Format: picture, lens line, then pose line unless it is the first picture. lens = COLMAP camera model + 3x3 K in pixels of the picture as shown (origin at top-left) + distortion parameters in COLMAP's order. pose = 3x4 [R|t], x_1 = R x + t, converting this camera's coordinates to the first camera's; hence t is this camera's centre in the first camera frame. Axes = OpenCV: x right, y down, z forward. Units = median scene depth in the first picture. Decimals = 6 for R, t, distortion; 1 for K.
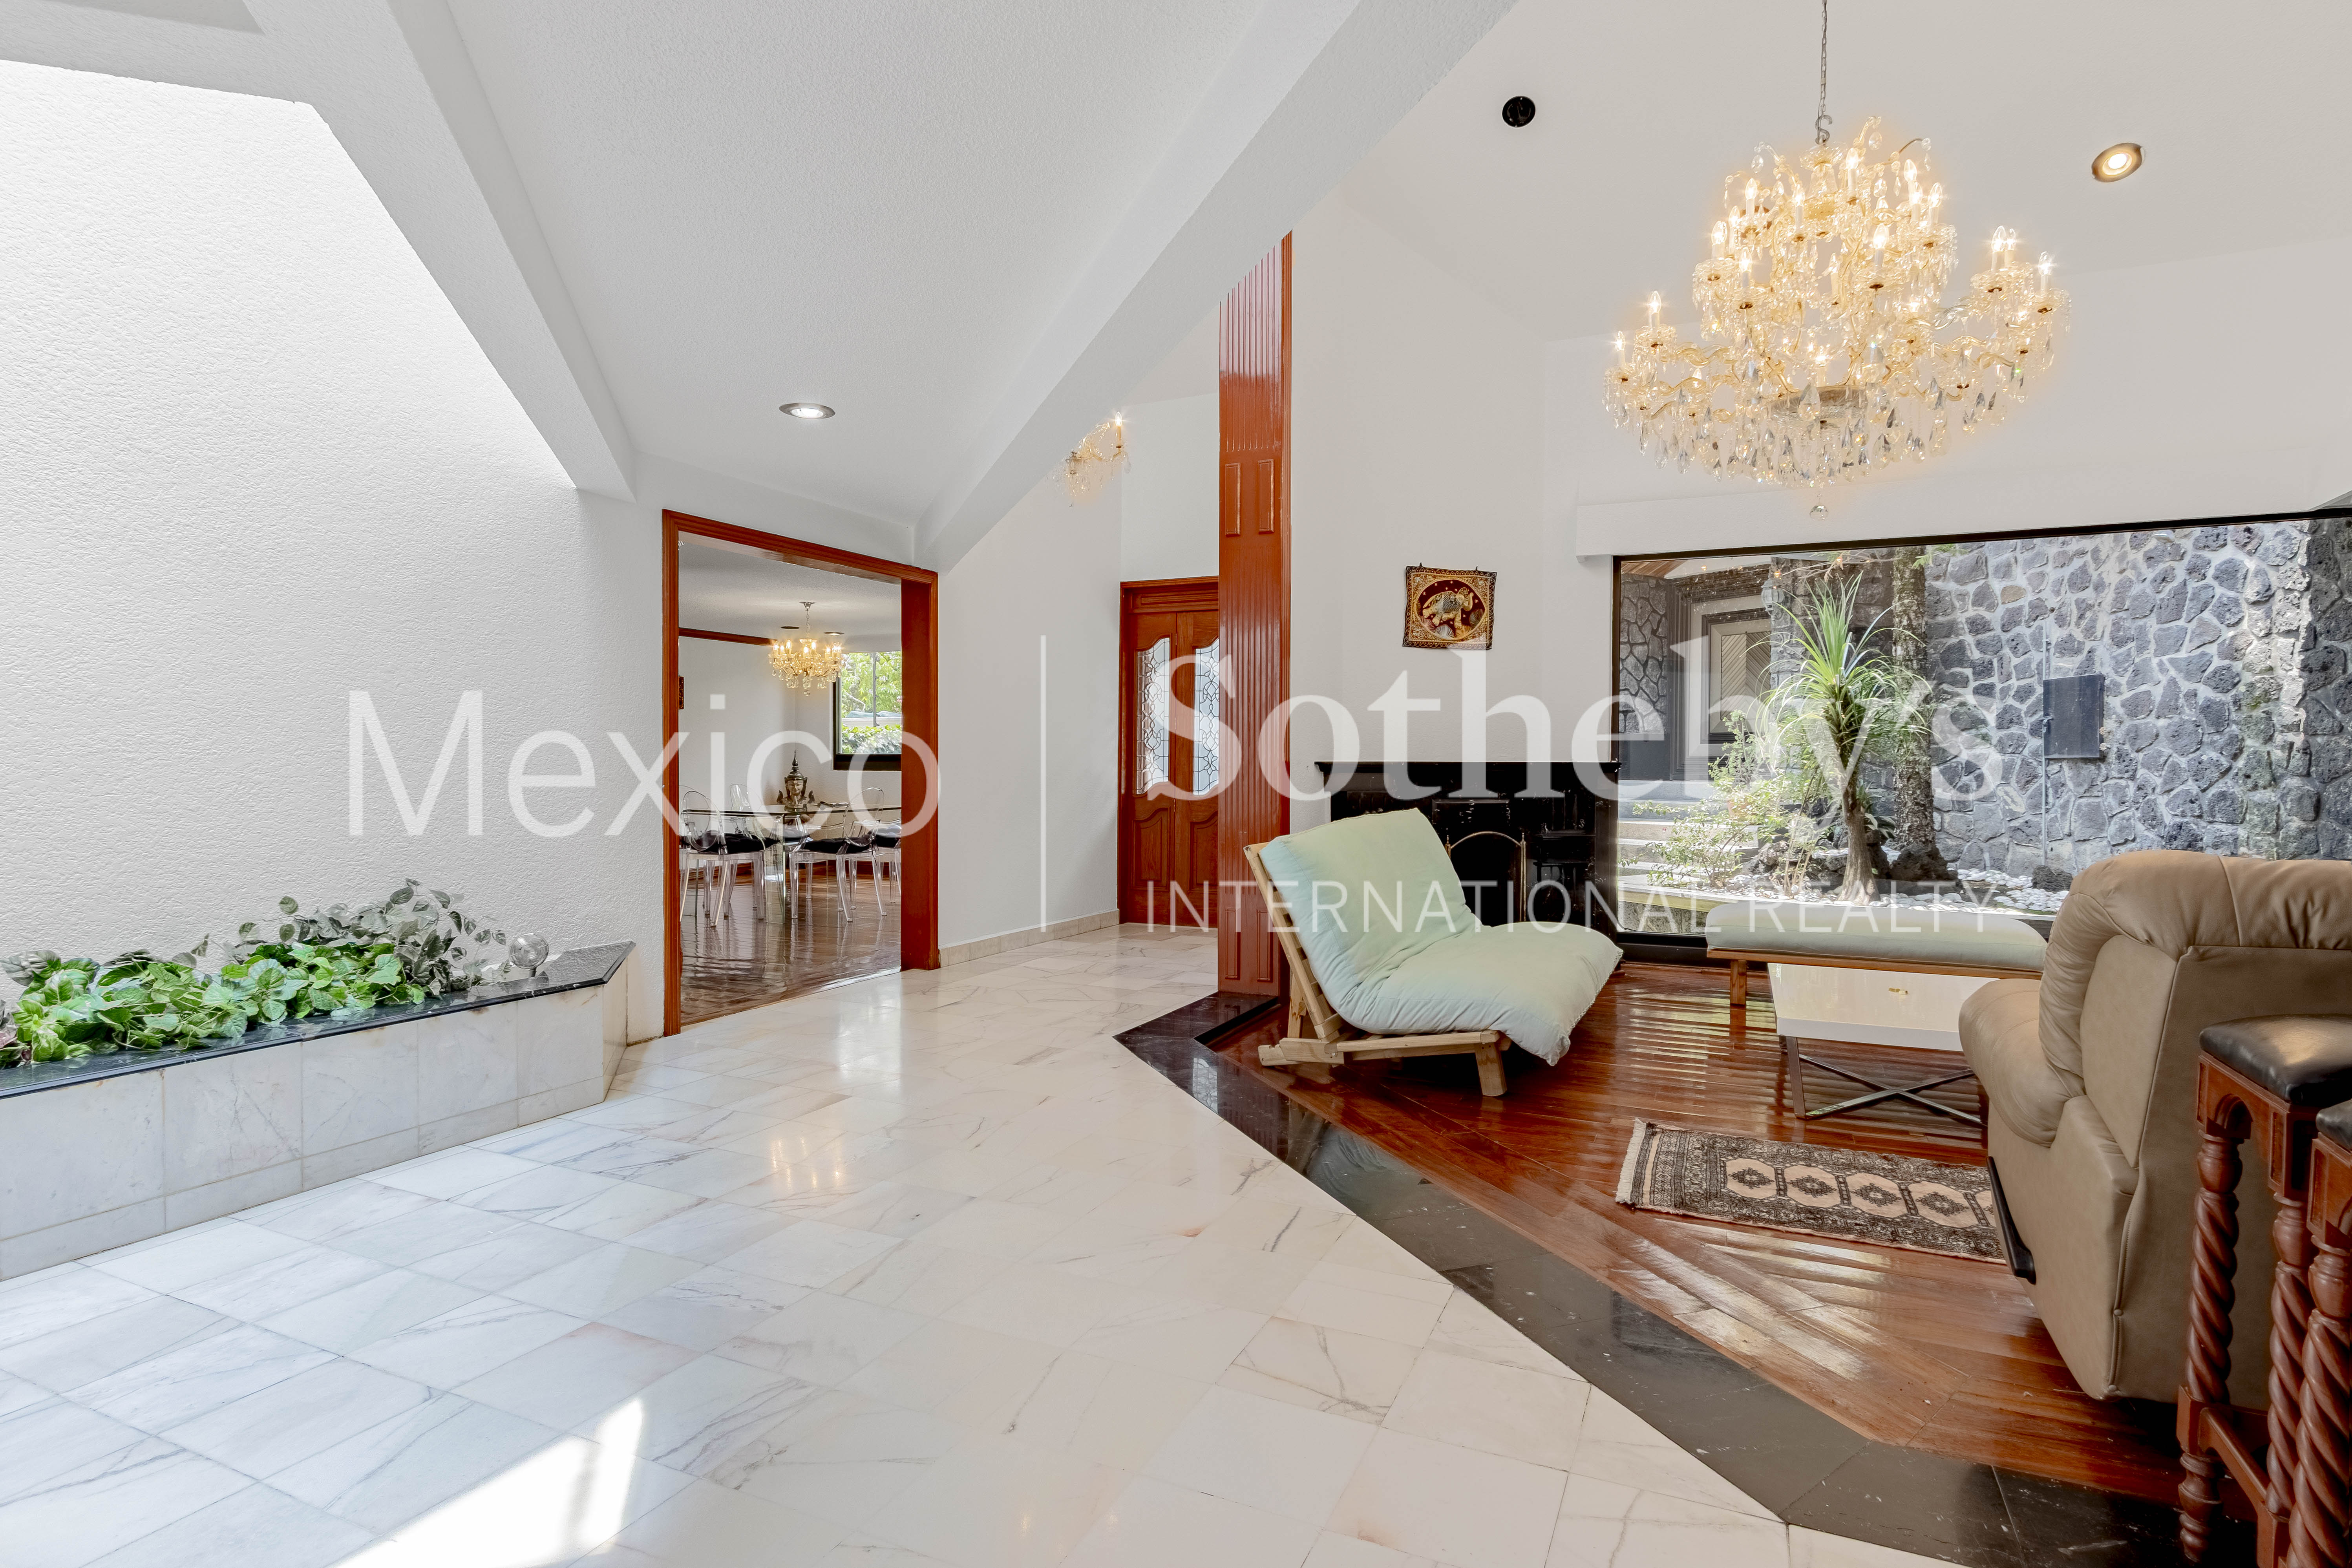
lens RADIAL K [[1177.5, 0, 1193.9], [0, 1177.5, 785.2], [0, 0, 1]] dist [0.007093, -0.000209]
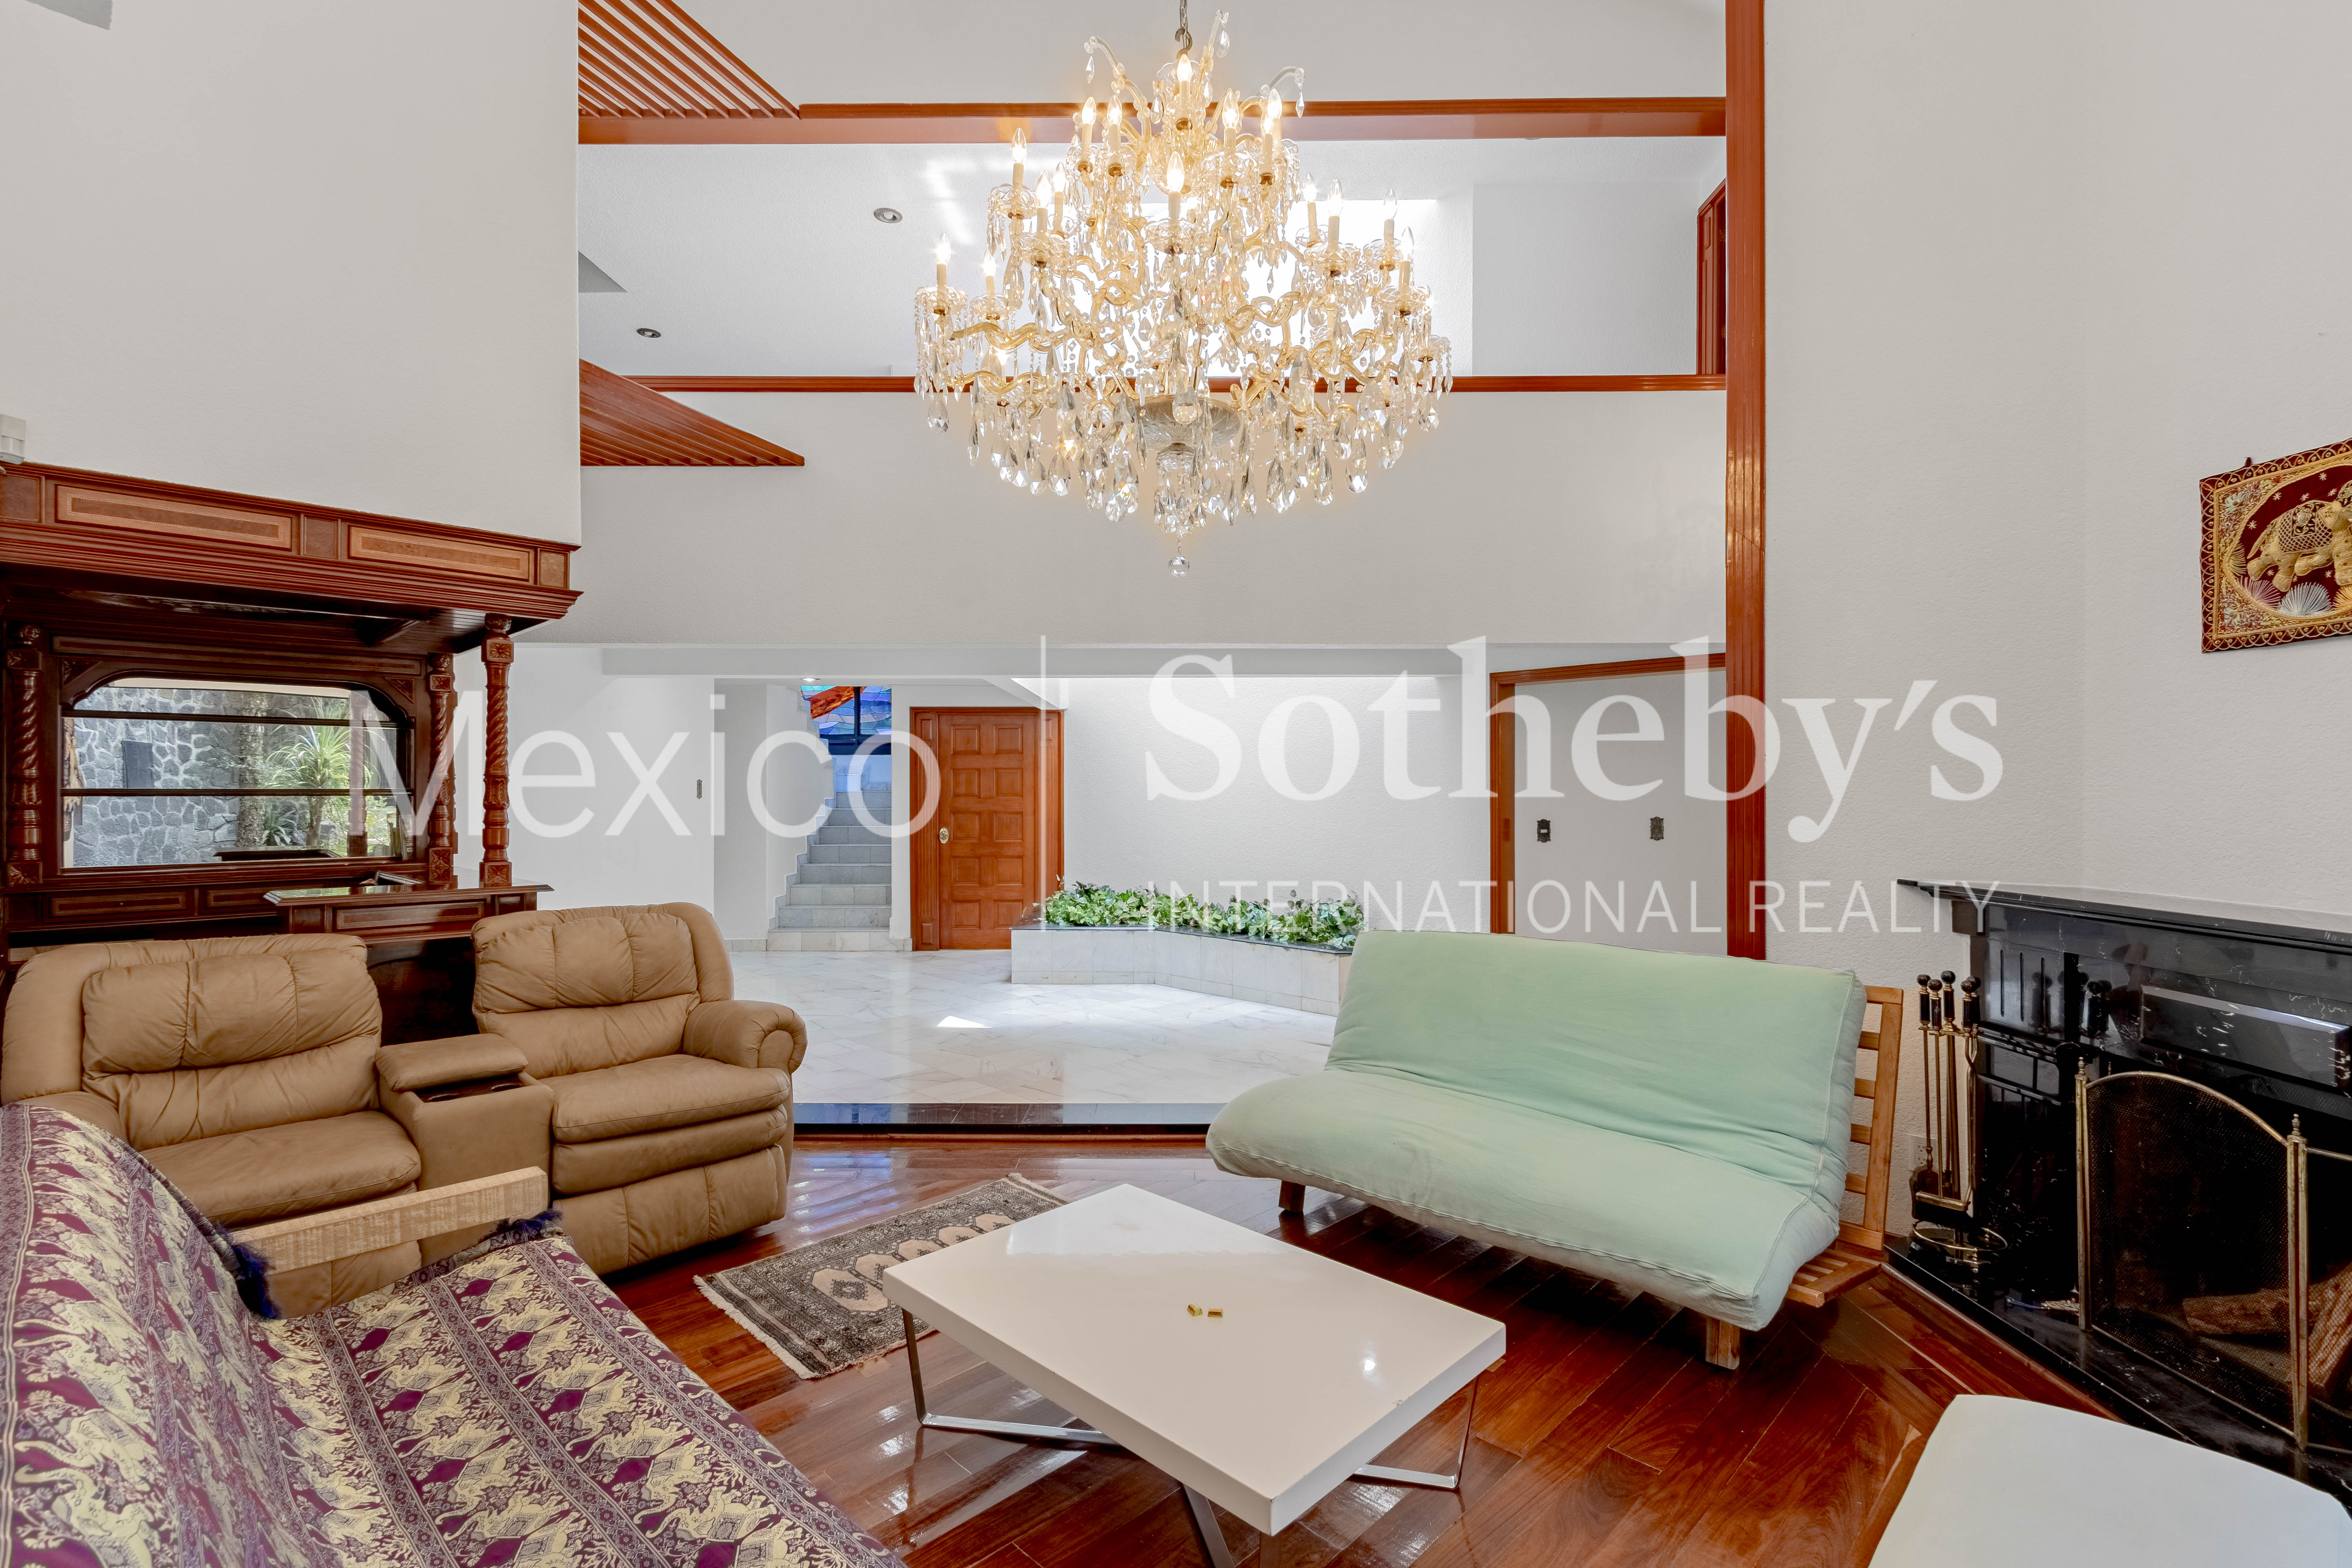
lens RADIAL K [[1088.7, 0, 1195.1], [0, 1088.7, 779.7], [0, 0, 1]] dist [0.025018, -0.000845]
pose [[-0.314713, -0.009658, -0.949138, 0.706265], [-0.019982, 0.999794, -0.003548, -0.059100], [0.948977, 0.017849, -0.314841, 0.760084]]
